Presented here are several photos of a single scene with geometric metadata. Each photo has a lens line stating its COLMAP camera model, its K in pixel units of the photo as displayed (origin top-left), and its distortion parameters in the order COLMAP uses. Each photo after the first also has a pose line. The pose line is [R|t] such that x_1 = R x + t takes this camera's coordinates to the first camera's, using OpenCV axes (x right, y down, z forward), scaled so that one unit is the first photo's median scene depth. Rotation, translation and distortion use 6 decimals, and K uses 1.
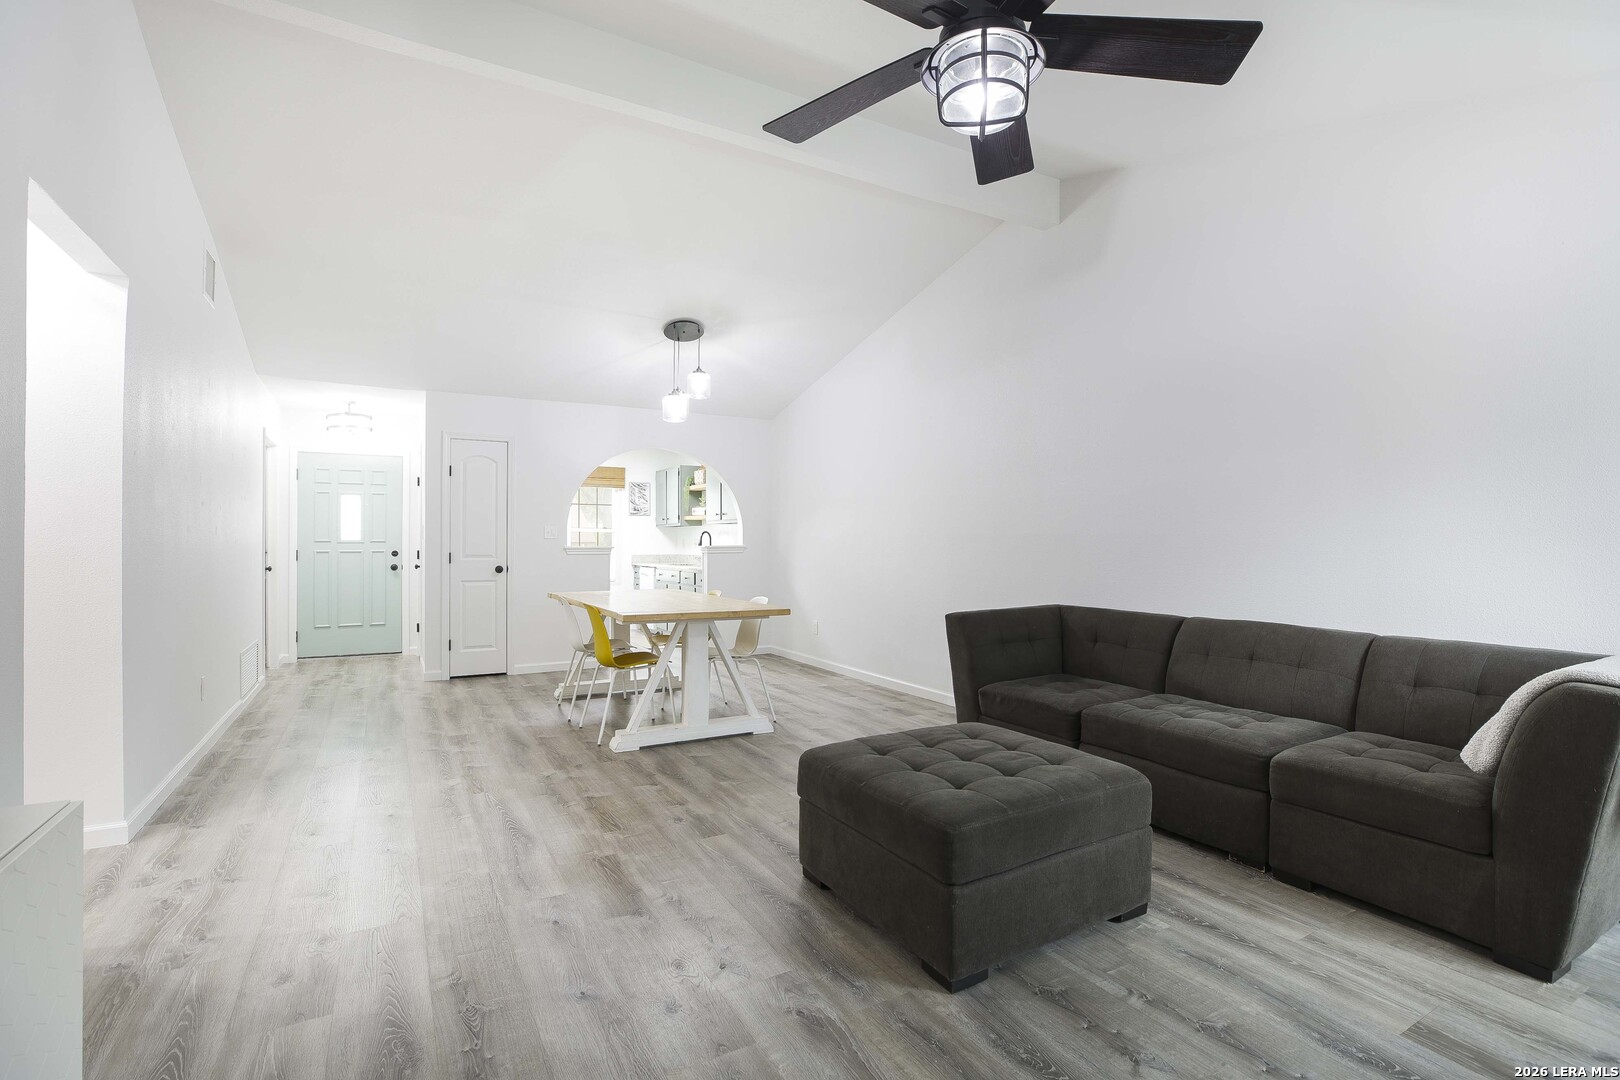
lens RADIAL K [[749.0, 0, 813.4], [0, 749.0, 535.8], [0, 0, 1]] dist [-0.040620, 0.010118]
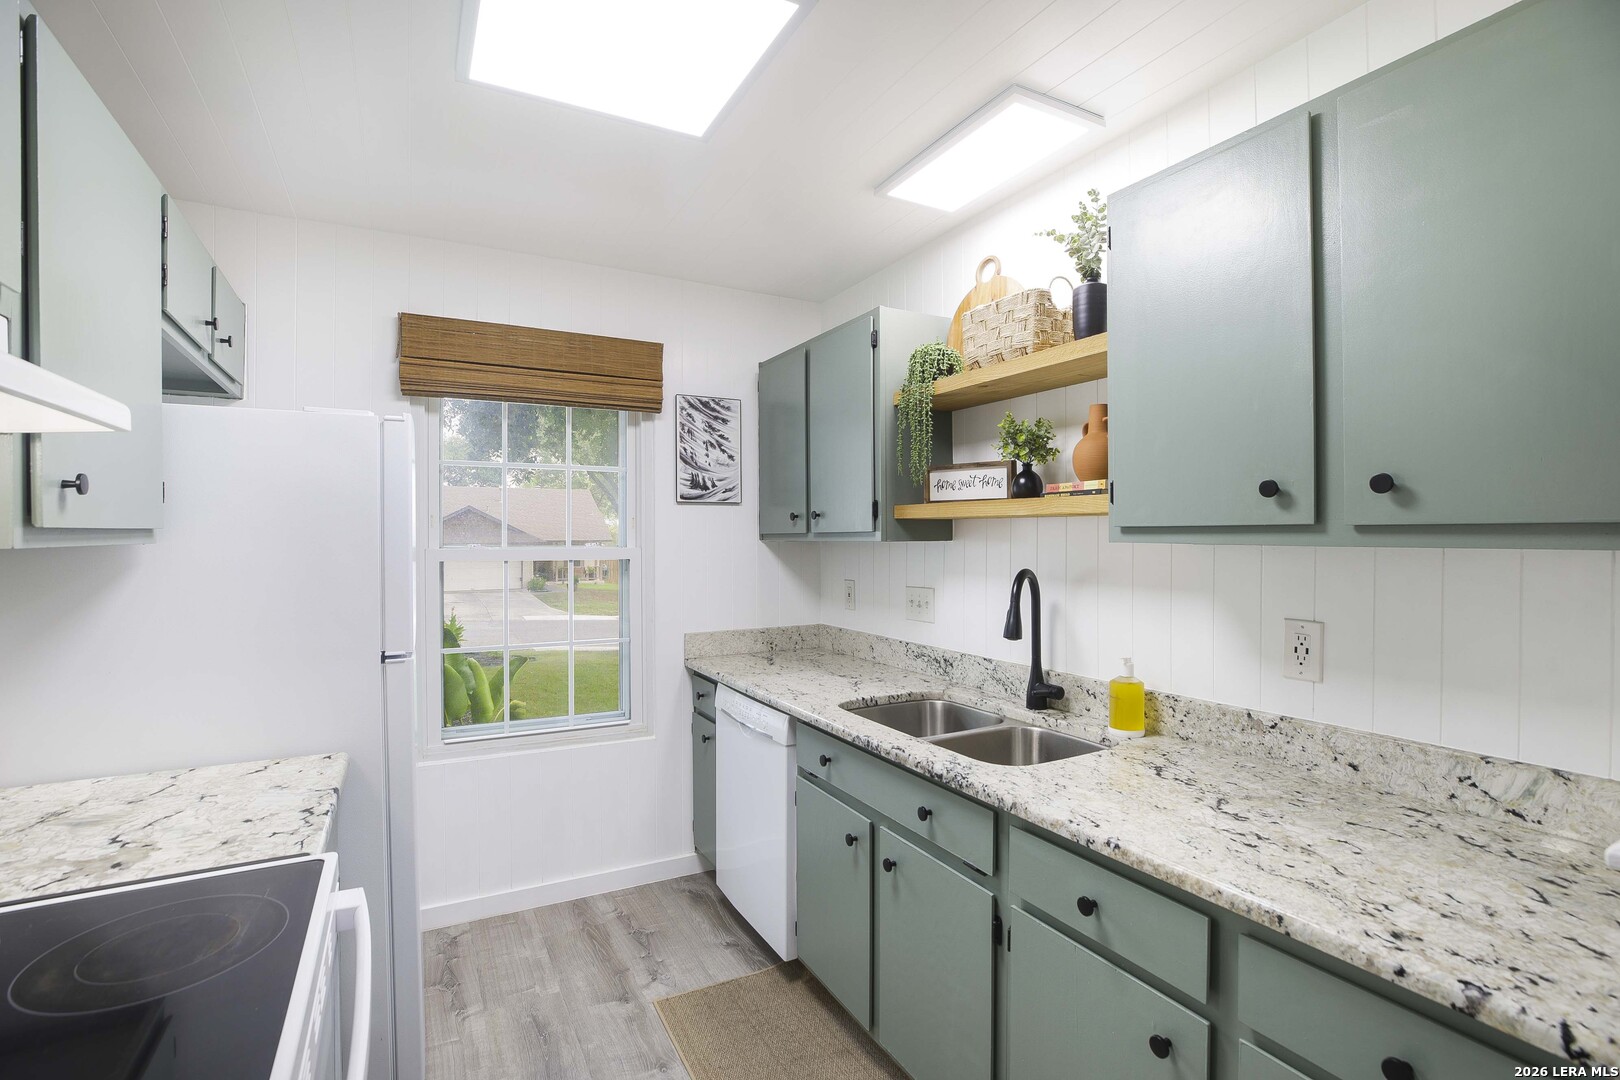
lens RADIAL K [[749.0, 0, 808.2], [0, 749.0, 533.7], [0, 0, 1]] dist [-0.040620, 0.010118]
pose [[0.999662, -0.003545, -0.025736, -0.318480], [0.003746, 0.999963, 0.007756, -0.029691], [0.025708, -0.007850, 0.999639, 1.200718]]
